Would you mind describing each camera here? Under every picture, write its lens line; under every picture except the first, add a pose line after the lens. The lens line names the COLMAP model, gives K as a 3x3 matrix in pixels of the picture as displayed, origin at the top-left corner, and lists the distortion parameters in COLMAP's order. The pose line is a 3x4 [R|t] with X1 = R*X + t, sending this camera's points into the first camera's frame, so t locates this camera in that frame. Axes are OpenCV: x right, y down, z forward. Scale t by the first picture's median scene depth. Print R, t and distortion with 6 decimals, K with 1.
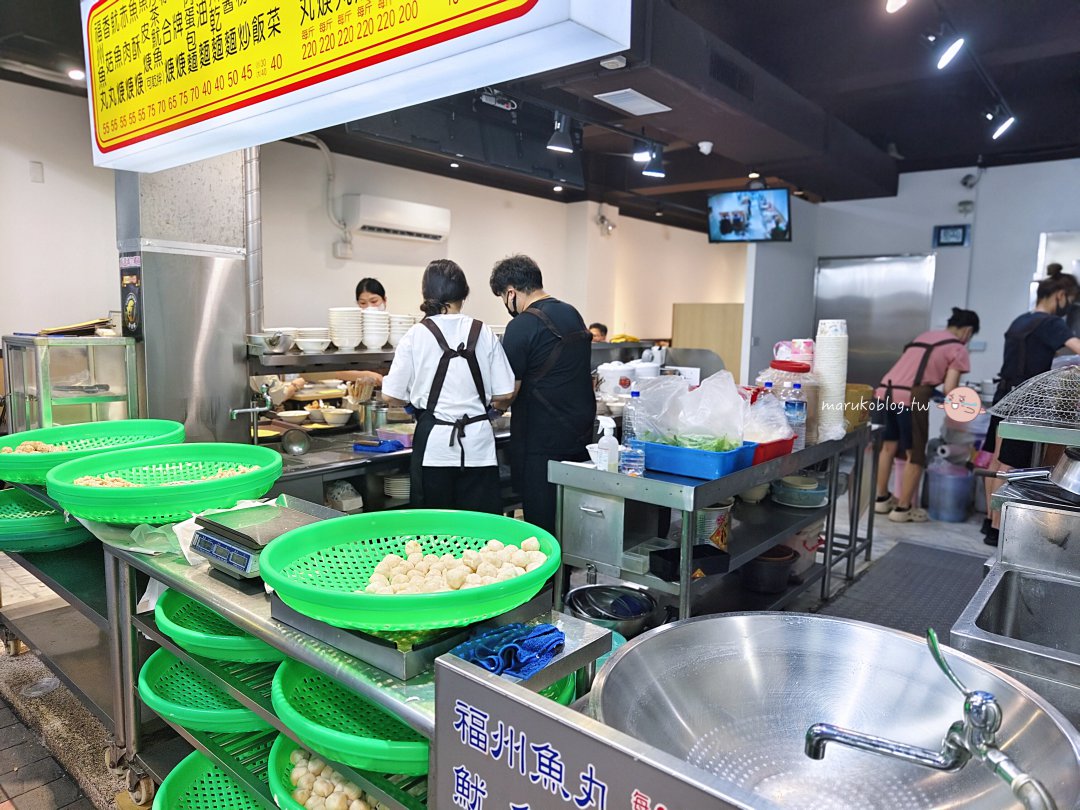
lens RADIAL K [[732.4, 0, 540.0], [0, 732.4, 405.0], [0, 0, 1]] dist [-0.002145, 0.000013]
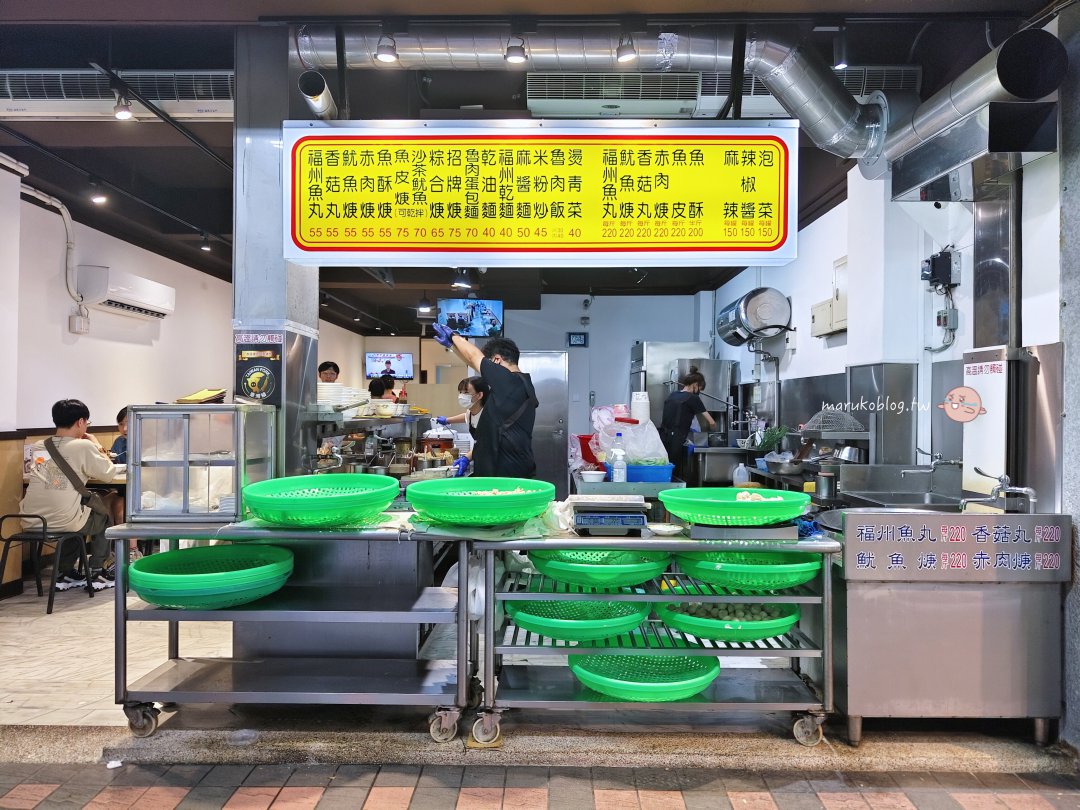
lens RADIAL K [[732.4, 0, 540.0], [0, 732.4, 405.0], [0, 0, 1]] dist [-0.002145, 0.000013]
pose [[0.774883, -0.010671, 0.632015, -0.420750], [0.084743, 0.992585, -0.087141, 0.017769], [-0.626398, 0.121083, 0.770042, -0.054760]]
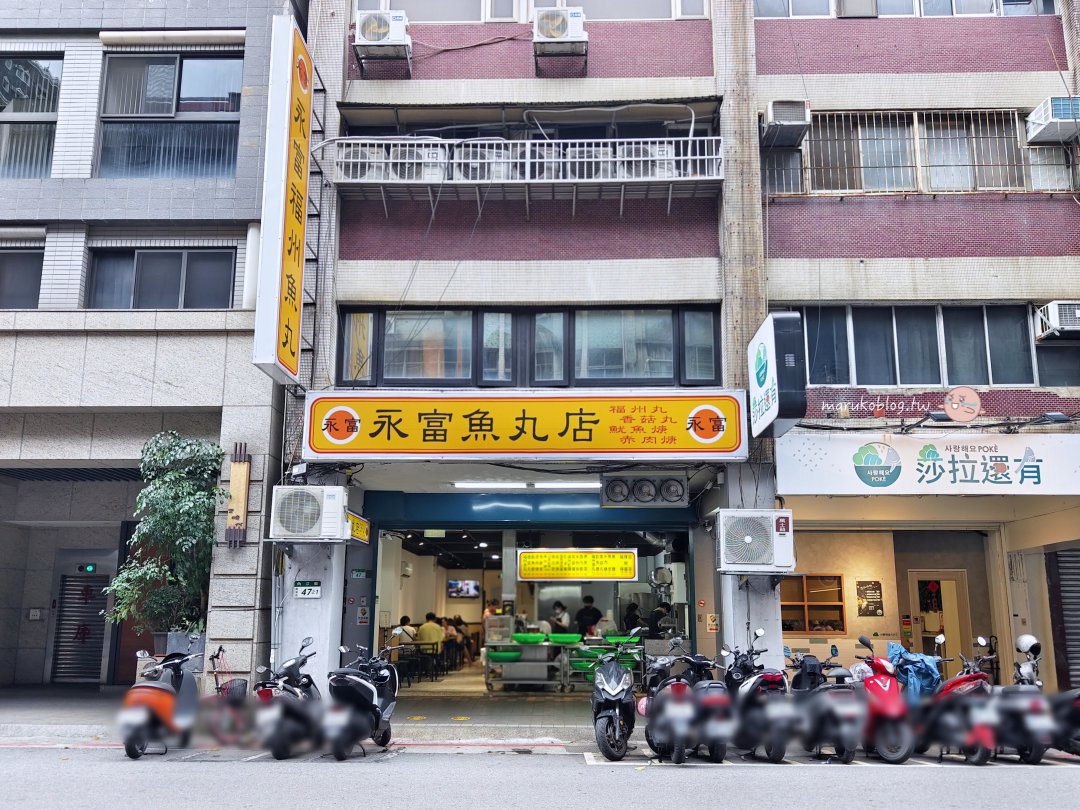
lens RADIAL K [[732.4, 0, 540.0], [0, 732.4, 405.0], [0, 0, 1]] dist [-0.002145, 0.000013]
pose [[0.781062, 0.163128, 0.602769, -1.512226], [0.081564, 0.930355, -0.357472, 0.146922], [-0.619103, 0.328372, 0.713360, -1.253608]]
